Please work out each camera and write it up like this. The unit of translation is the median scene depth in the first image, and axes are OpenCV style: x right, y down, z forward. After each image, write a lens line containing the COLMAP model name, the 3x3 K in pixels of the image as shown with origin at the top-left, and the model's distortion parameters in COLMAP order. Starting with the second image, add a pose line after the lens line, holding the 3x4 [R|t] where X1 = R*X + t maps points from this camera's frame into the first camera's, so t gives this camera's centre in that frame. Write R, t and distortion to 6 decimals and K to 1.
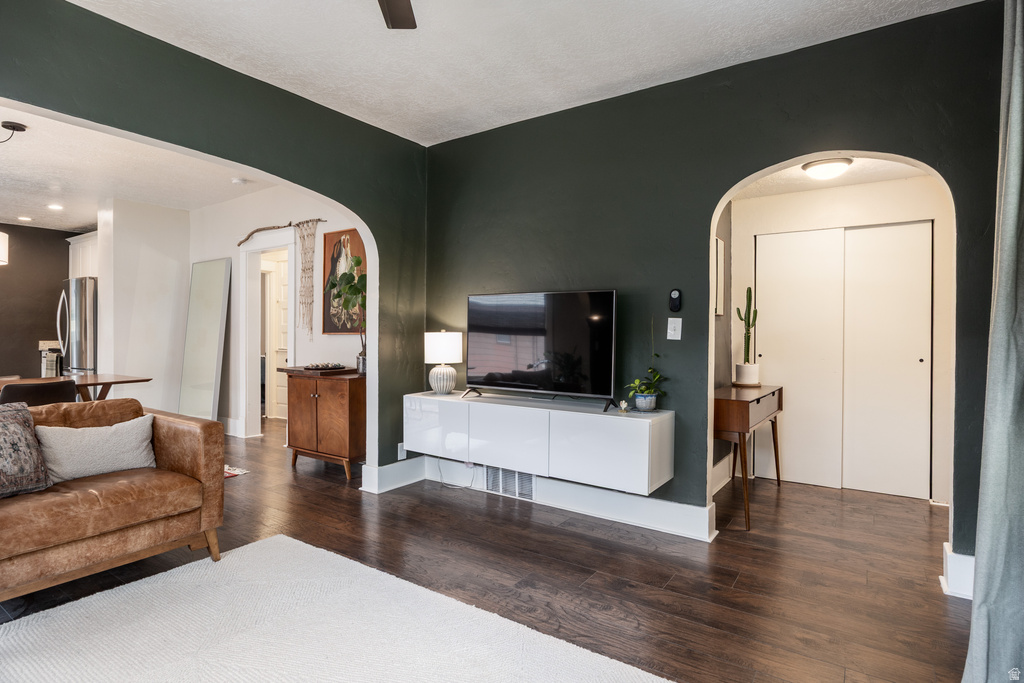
lens RADIAL K [[536.1, 0, 513.3], [0, 536.1, 337.2], [0, 0, 1]] dist [-0.002831, 0.000212]
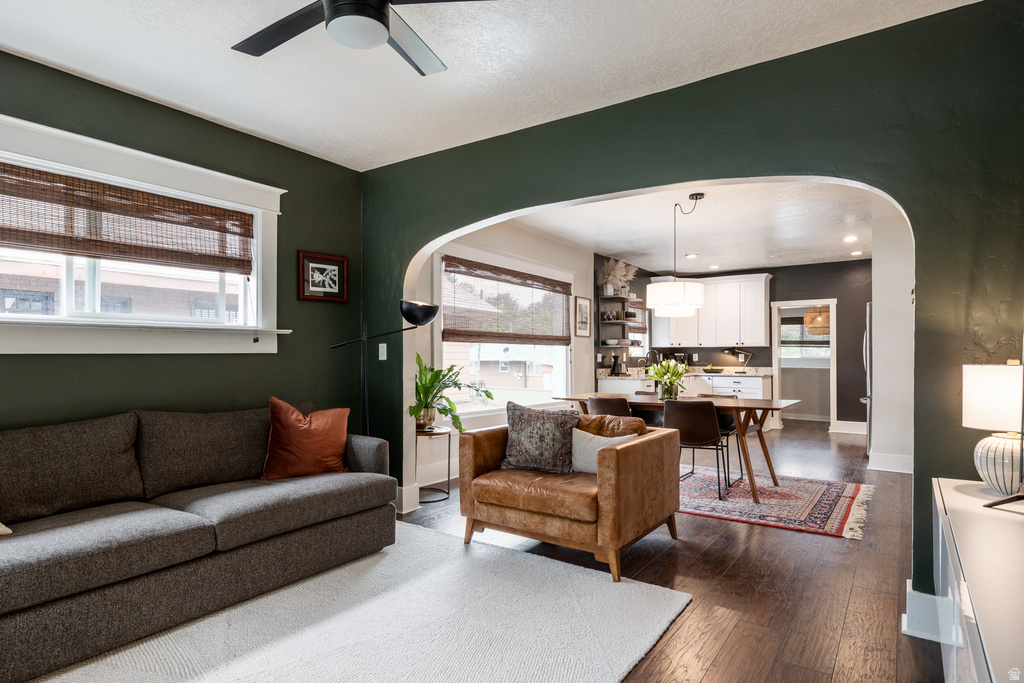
lens RADIAL K [[556.5, 0, 517.1], [0, 556.5, 352.5], [0, 0, 1]] dist [0.000331, 0.001293]
pose [[0.004280, -0.005565, -0.999975, 0.280608], [-0.012326, 0.999908, -0.005618, -0.010681], [0.999915, 0.012349, 0.004211, 0.420725]]
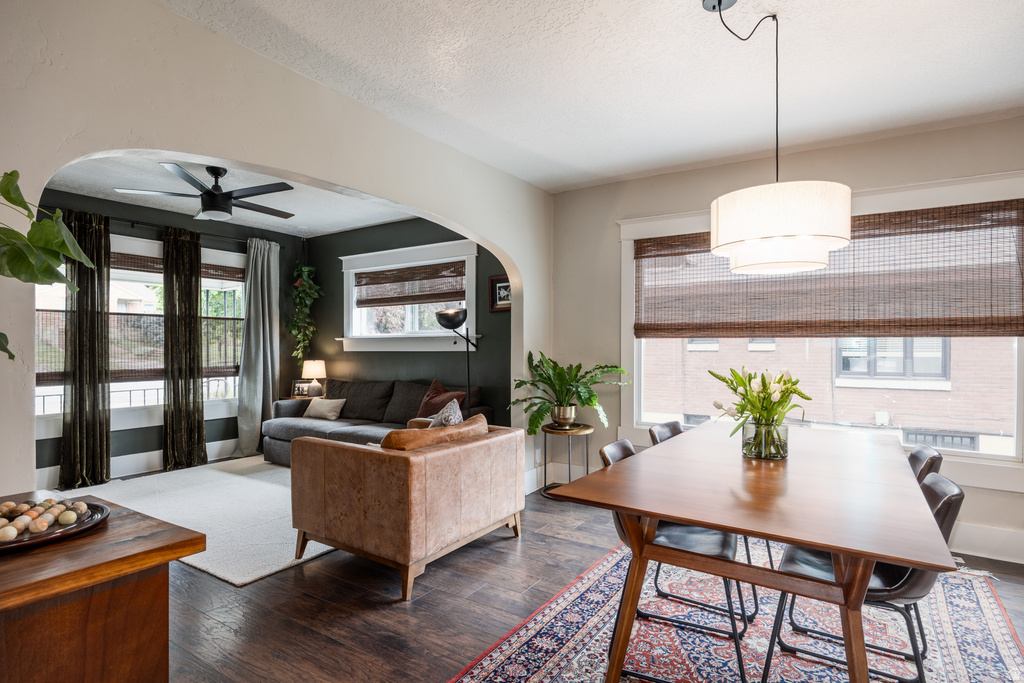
lens RADIAL K [[525.6, 0, 499.6], [0, 525.6, 344.8], [0, 0, 1]] dist [-0.004092, -0.000244]
pose [[-0.999723, -0.002898, -0.023355, -0.507850], [-0.003021, 0.999982, 0.005220, -0.028560], [0.023339, 0.005289, -0.999714, 1.140136]]
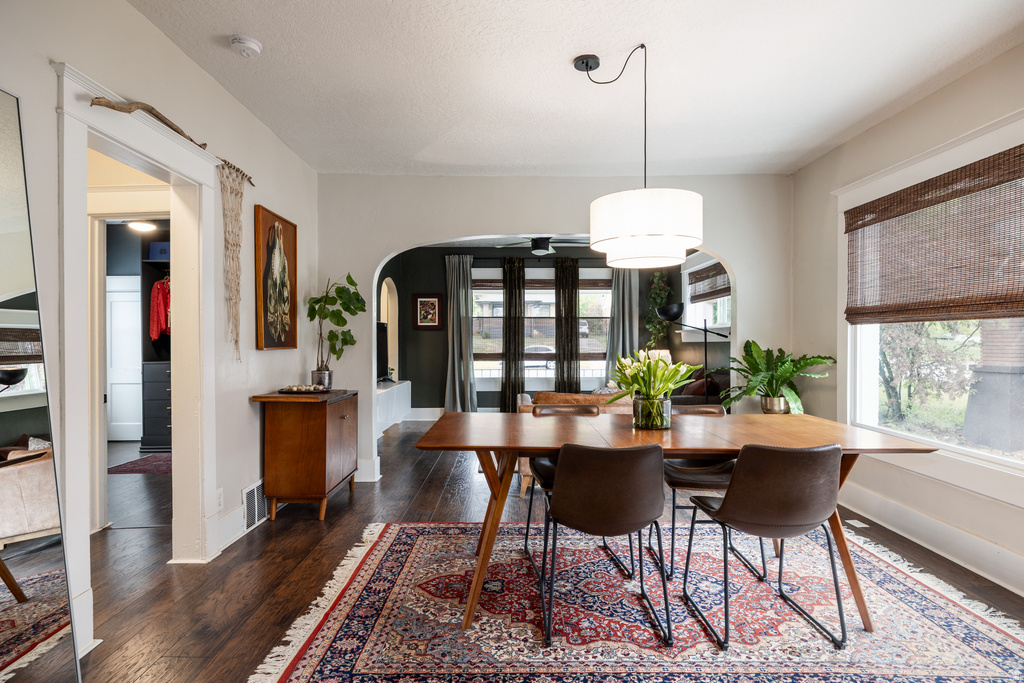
lens RADIAL K [[536.1, 0, 513.3], [0, 536.1, 337.2], [0, 0, 1]] dist [-0.002831, 0.000212]
pose [[-0.582620, 0.003516, 0.812737, -1.086735], [0.004578, 0.999989, -0.001044, -0.019095], [-0.812732, 0.003112, -0.582630, 1.110967]]
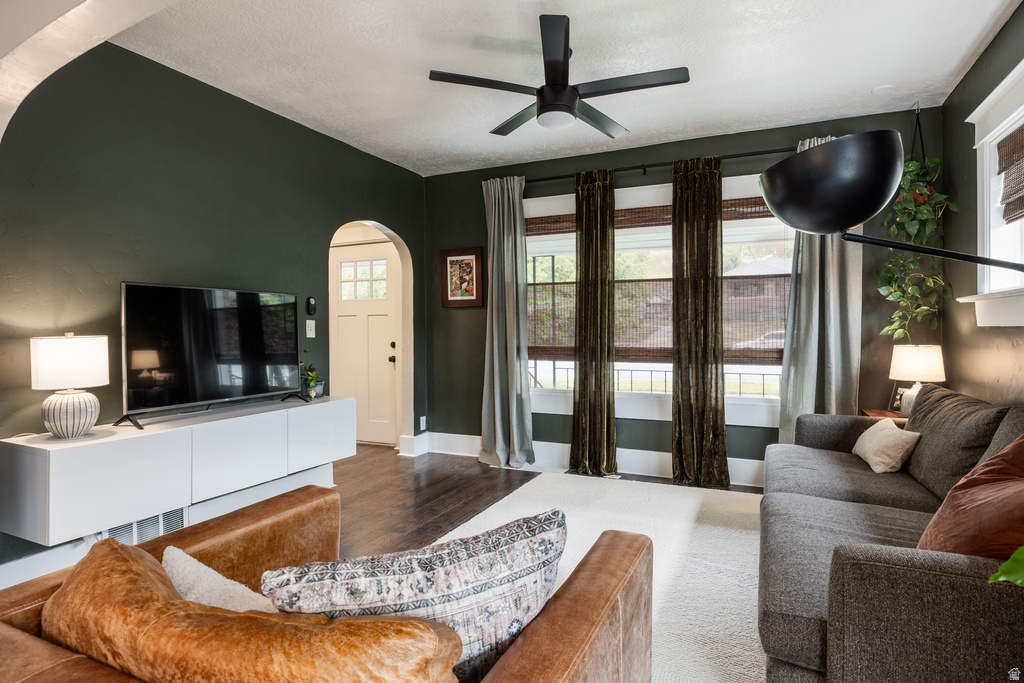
lens RADIAL K [[549.4, 0, 524.7], [0, 549.4, 327.7], [0, 0, 1]] dist [0.000641, 0.000149]
pose [[-0.208596, -0.005879, 0.977984, -0.636044], [0.010602, 0.999910, 0.008272, -0.014278], [-0.977944, 0.012094, -0.208515, 0.475652]]
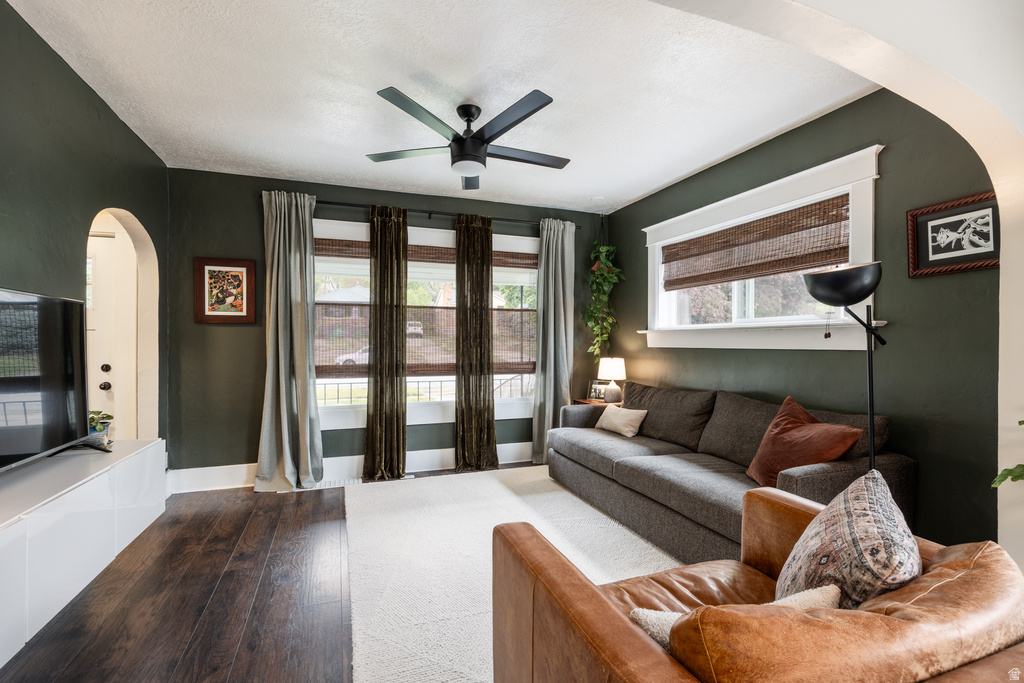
lens RADIAL K [[456.4, 0, 512.0], [0, 456.4, 341.5], [0, 0, 1]] dist [-0.002967, -0.000212]
pose [[-0.827267, -0.007682, 0.561757, -0.437759], [-0.002978, 0.999952, 0.009289, -0.023749], [-0.561801, 0.006012, -0.827250, 0.736170]]
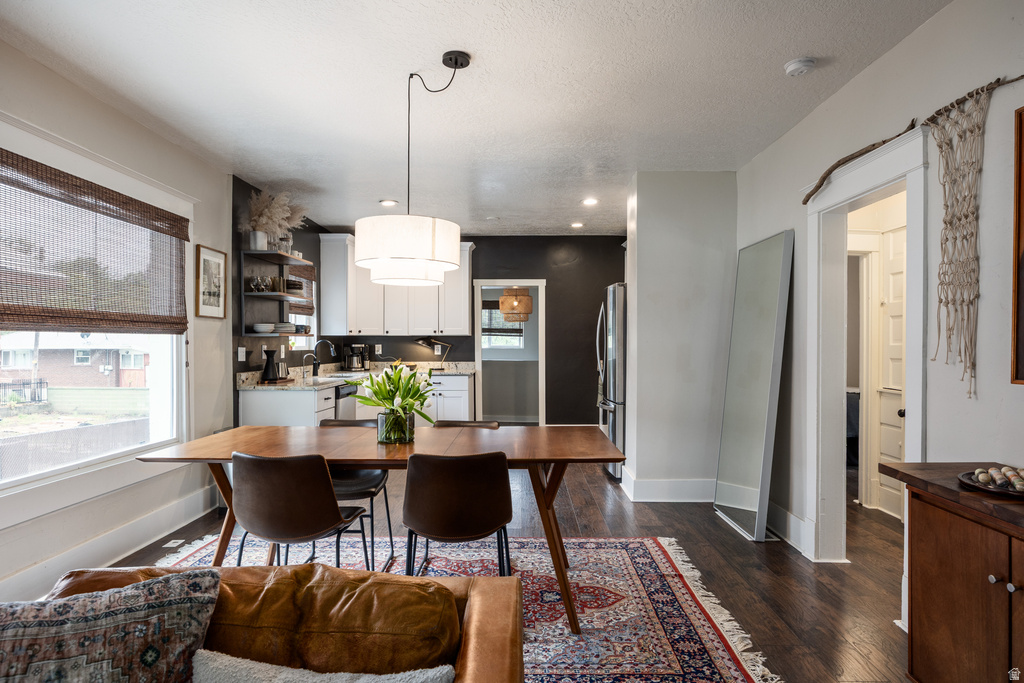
lens RADIAL K [[595.8, 0, 510.7], [0, 595.8, 337.8], [0, 0, 1]] dist [-0.002602, 0.000369]
pose [[0.563236, -0.003888, -0.826287, -0.205830], [-0.010734, 0.999870, -0.012022, -0.027375], [0.826226, 0.015641, 0.563121, 0.469428]]
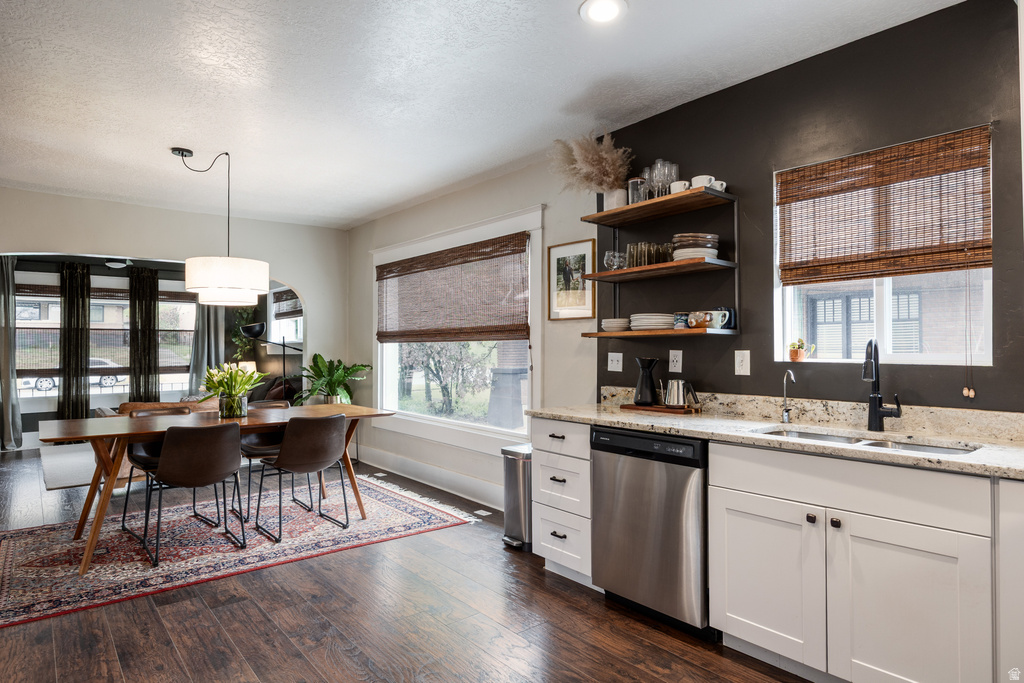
lens RADIAL K [[573.0, 0, 512.0], [0, 573.0, 341.5], [0, 0, 1]] dist [-0.007978, -0.000489]
pose [[-0.967680, 0.007419, 0.252072, -1.317193], [0.006118, 0.999964, -0.005945, -0.029460], [-0.252107, -0.004211, -0.967690, 1.370017]]
